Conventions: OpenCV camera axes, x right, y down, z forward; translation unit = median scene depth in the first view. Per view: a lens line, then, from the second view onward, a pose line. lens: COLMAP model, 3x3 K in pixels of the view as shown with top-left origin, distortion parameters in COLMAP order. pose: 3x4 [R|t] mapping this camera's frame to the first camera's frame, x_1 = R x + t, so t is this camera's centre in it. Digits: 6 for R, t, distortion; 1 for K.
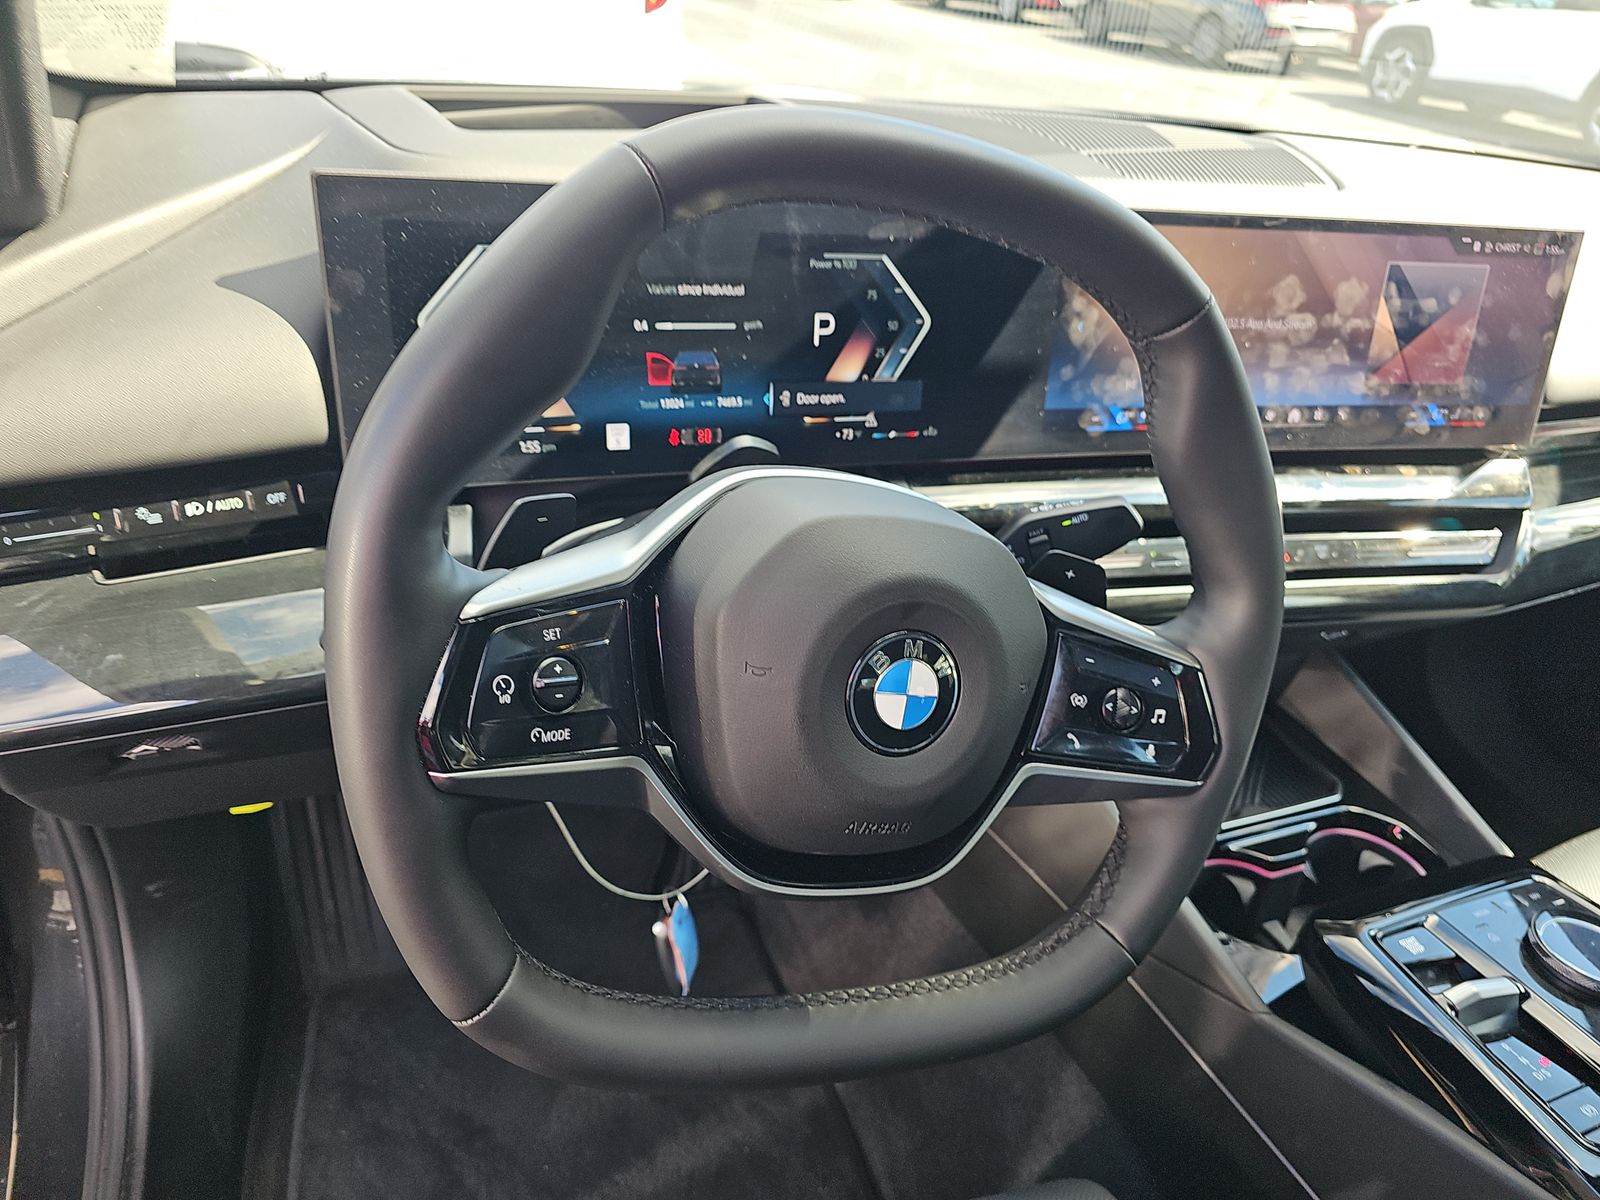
lens RADIAL K [[1057.5, 0, 805.8], [0, 1057.5, 646.5], [0, 0, 1]] dist [0.055098, -0.080312]
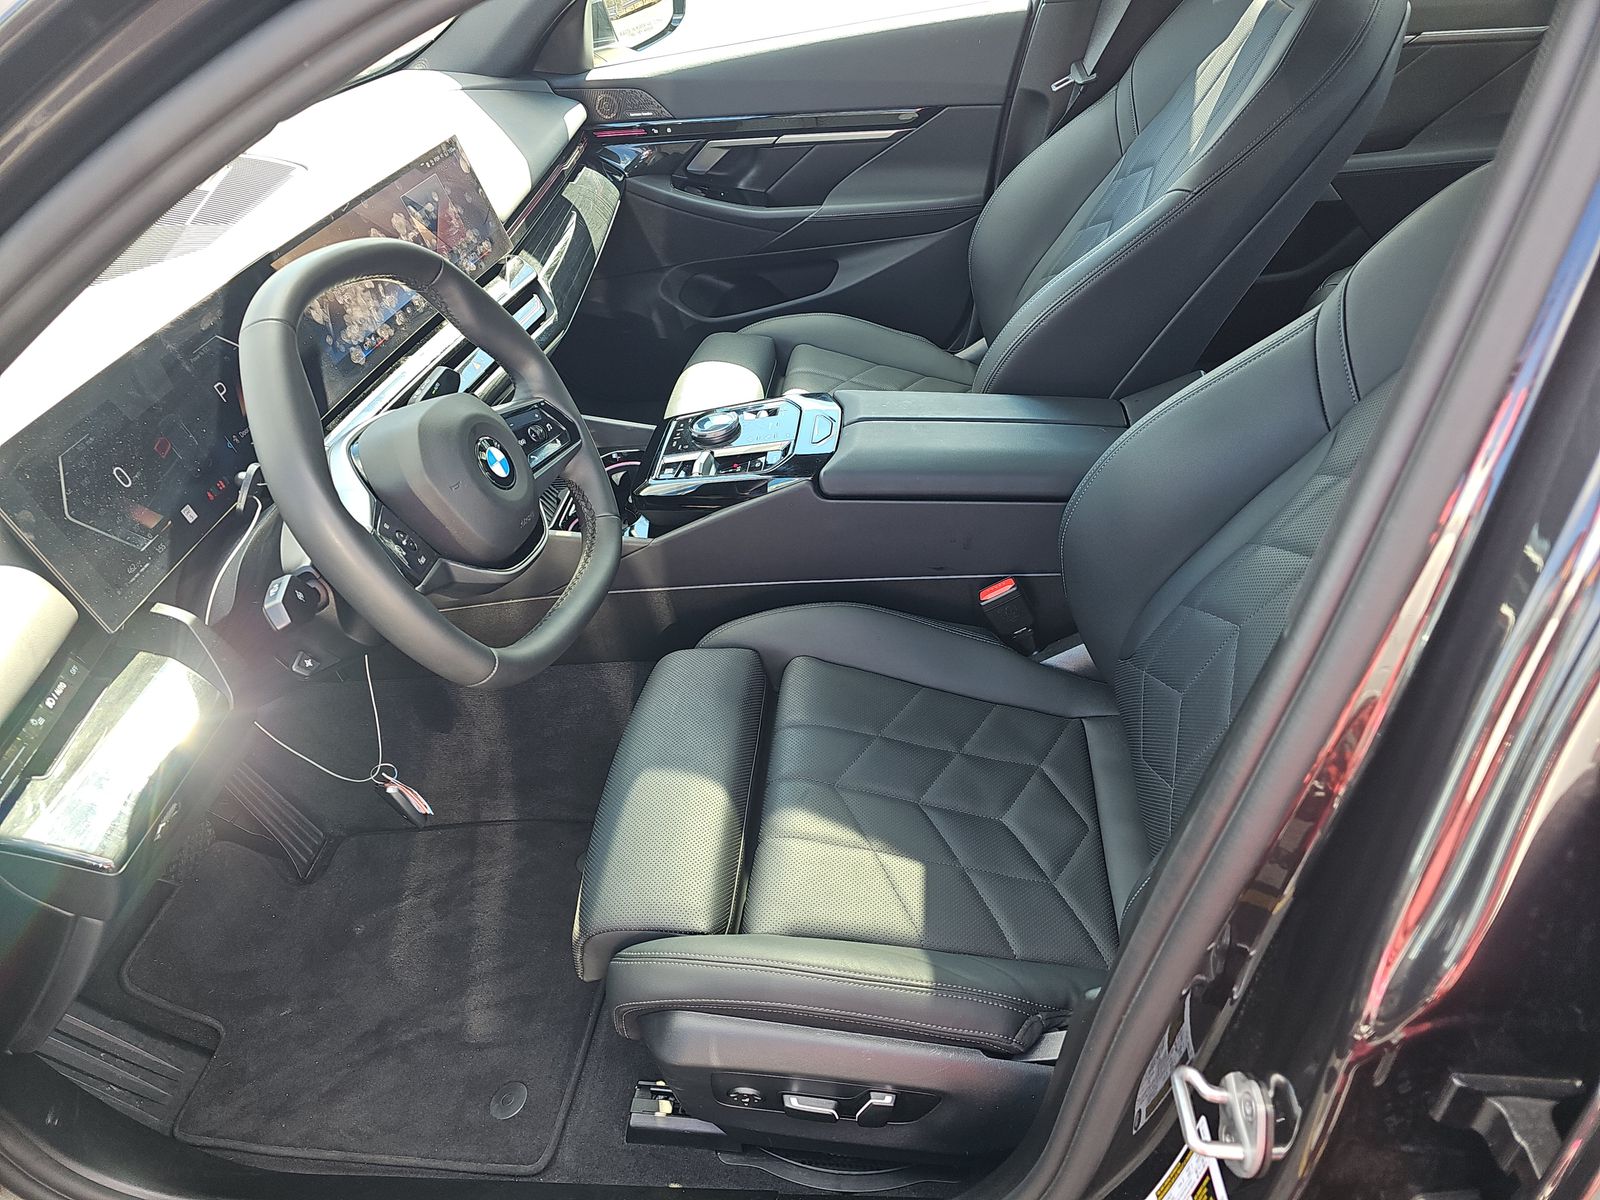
lens RADIAL K [[1057.5, 0, 805.8], [0, 1057.5, 646.5], [0, 0, 1]] dist [0.055098, -0.080312]
pose [[0.449161, -0.684138, 0.574639, -0.717495], [0.624108, 0.700485, 0.346135, -0.032409], [-0.639330, 0.203167, 0.741606, -0.629120]]
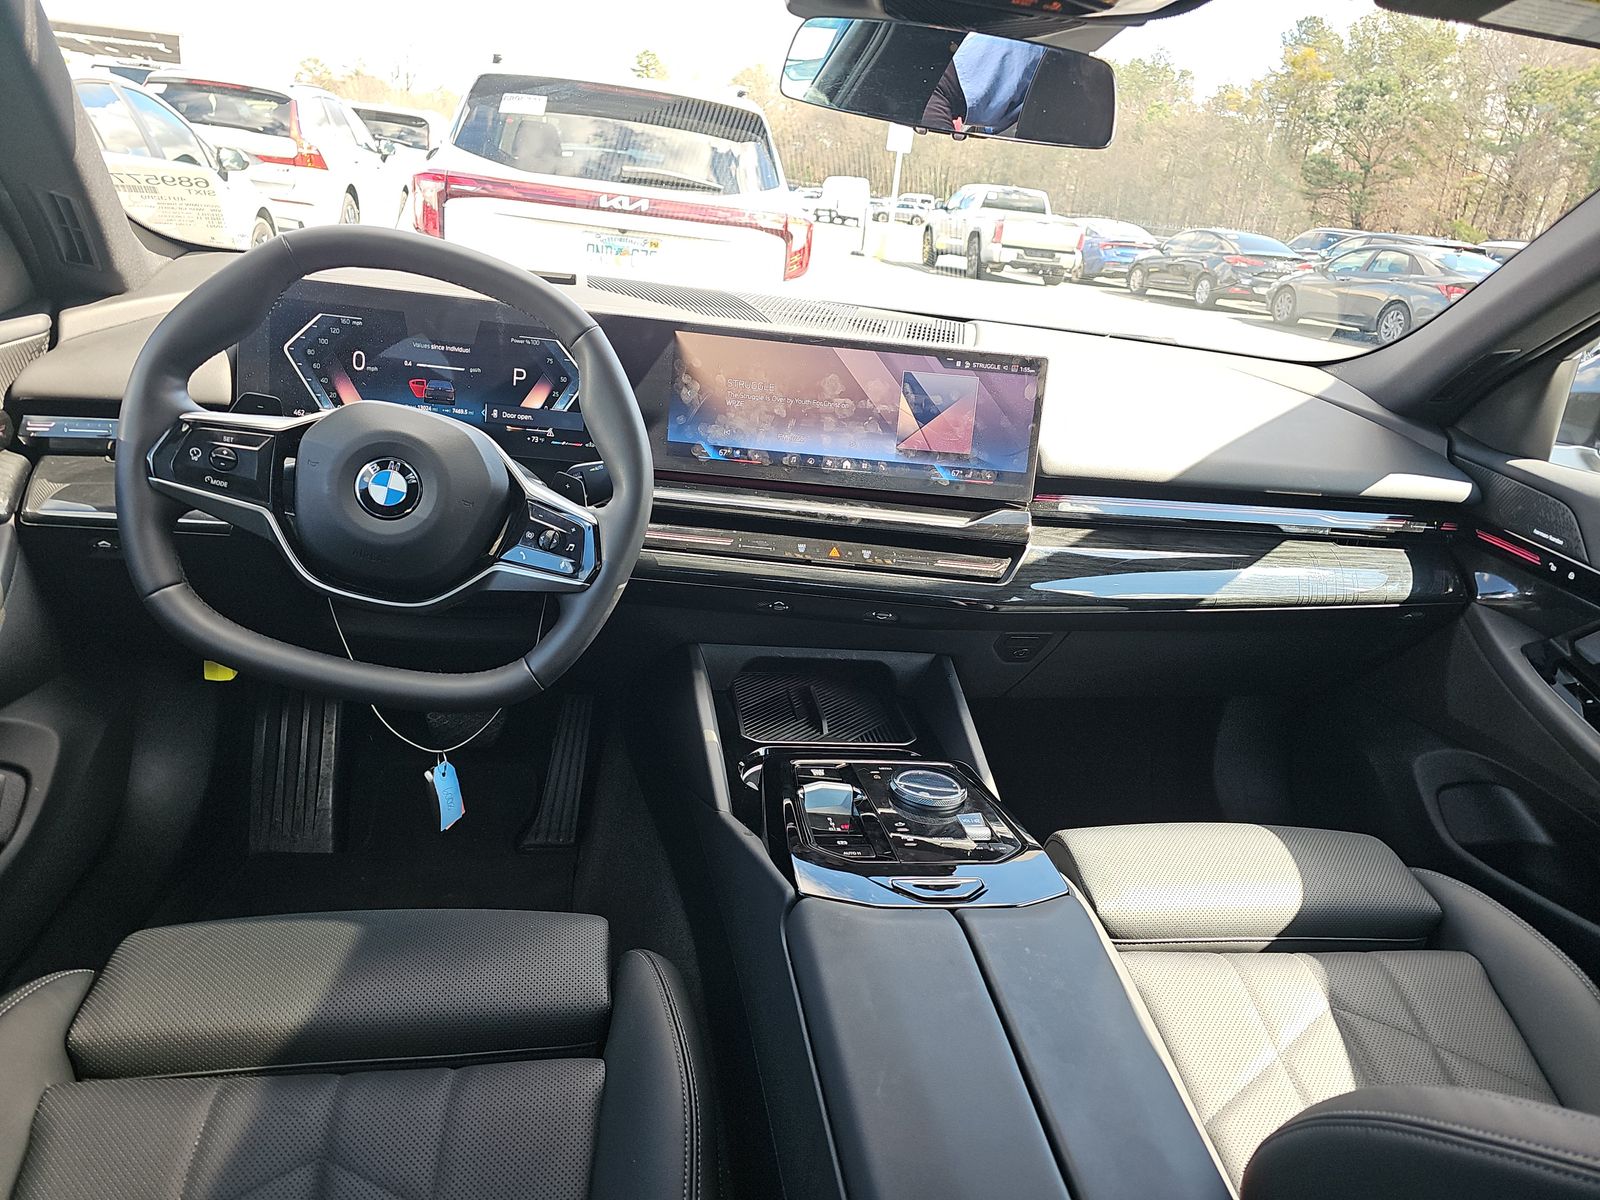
lens RADIAL K [[1057.5, 0, 805.8], [0, 1057.5, 646.5], [0, 0, 1]] dist [0.055098, -0.080312]
pose [[0.976642, 0.088478, -0.195810, 0.787236], [-0.129161, 0.970009, -0.205913, 0.396971], [0.171719, 0.226394, 0.958780, -0.462296]]
